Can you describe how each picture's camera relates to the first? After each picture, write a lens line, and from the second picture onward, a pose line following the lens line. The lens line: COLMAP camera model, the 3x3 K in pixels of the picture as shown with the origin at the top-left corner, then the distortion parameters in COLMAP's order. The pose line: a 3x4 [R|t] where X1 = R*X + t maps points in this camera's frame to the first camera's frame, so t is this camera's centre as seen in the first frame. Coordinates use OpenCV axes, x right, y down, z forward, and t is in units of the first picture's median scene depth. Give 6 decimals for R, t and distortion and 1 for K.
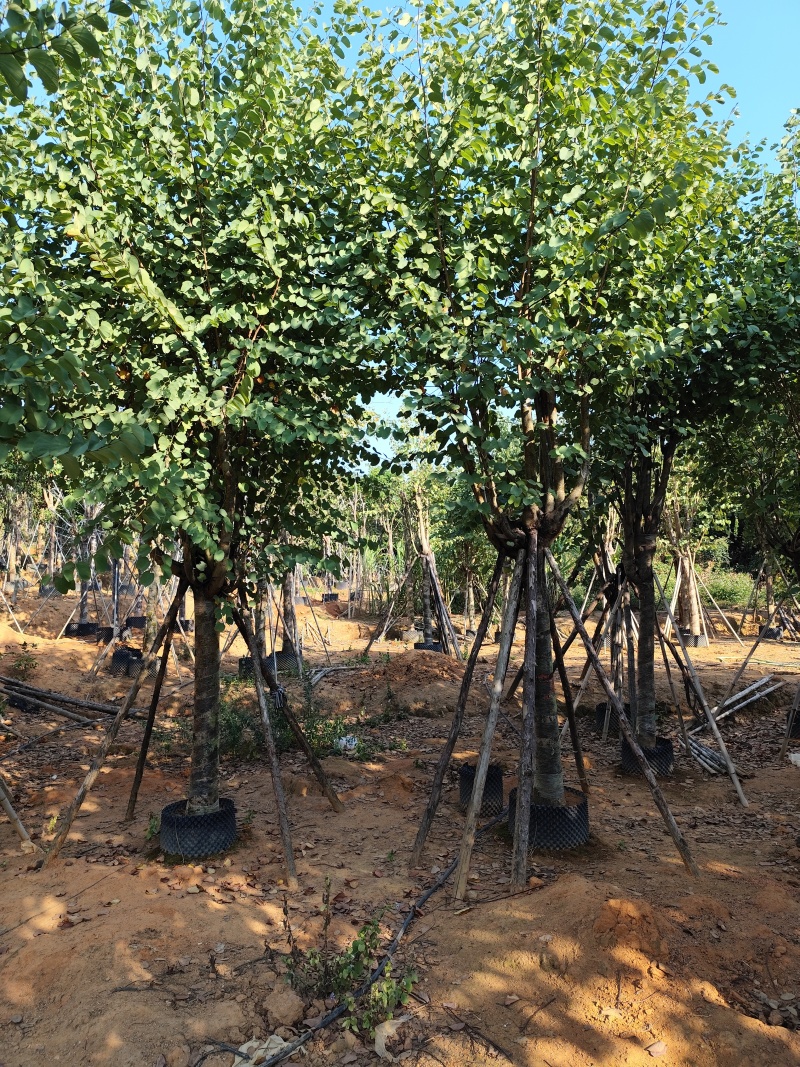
lens RADIAL K [[715.1, 0, 400.9], [0, 715.1, 535.2], [0, 0, 1]] dist [0.011605, 0.002301]
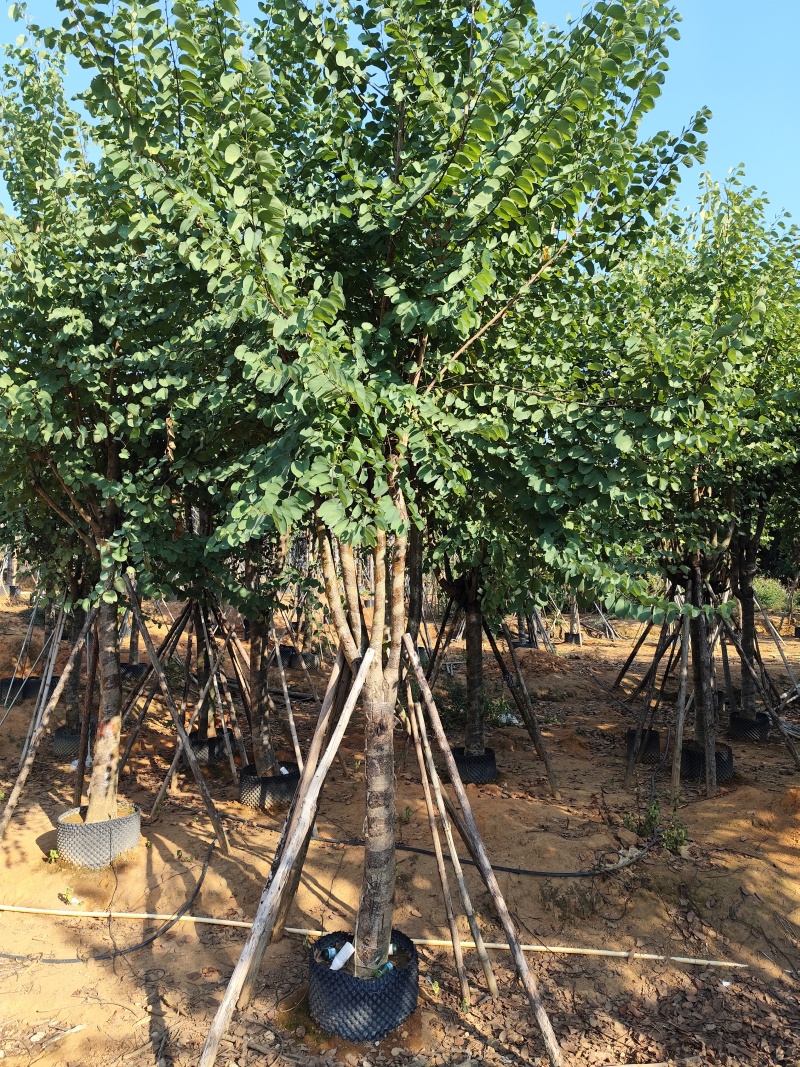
lens RADIAL K [[715.1, 0, 399.0], [0, 715.1, 532.2], [0, 0, 1]] dist [0.011605, 0.002301]
pose [[0.999992, 0.001628, -0.003532, -0.431996], [-0.001635, 0.999996, -0.002158, -0.076857], [0.003528, 0.002164, 0.999991, -0.499678]]
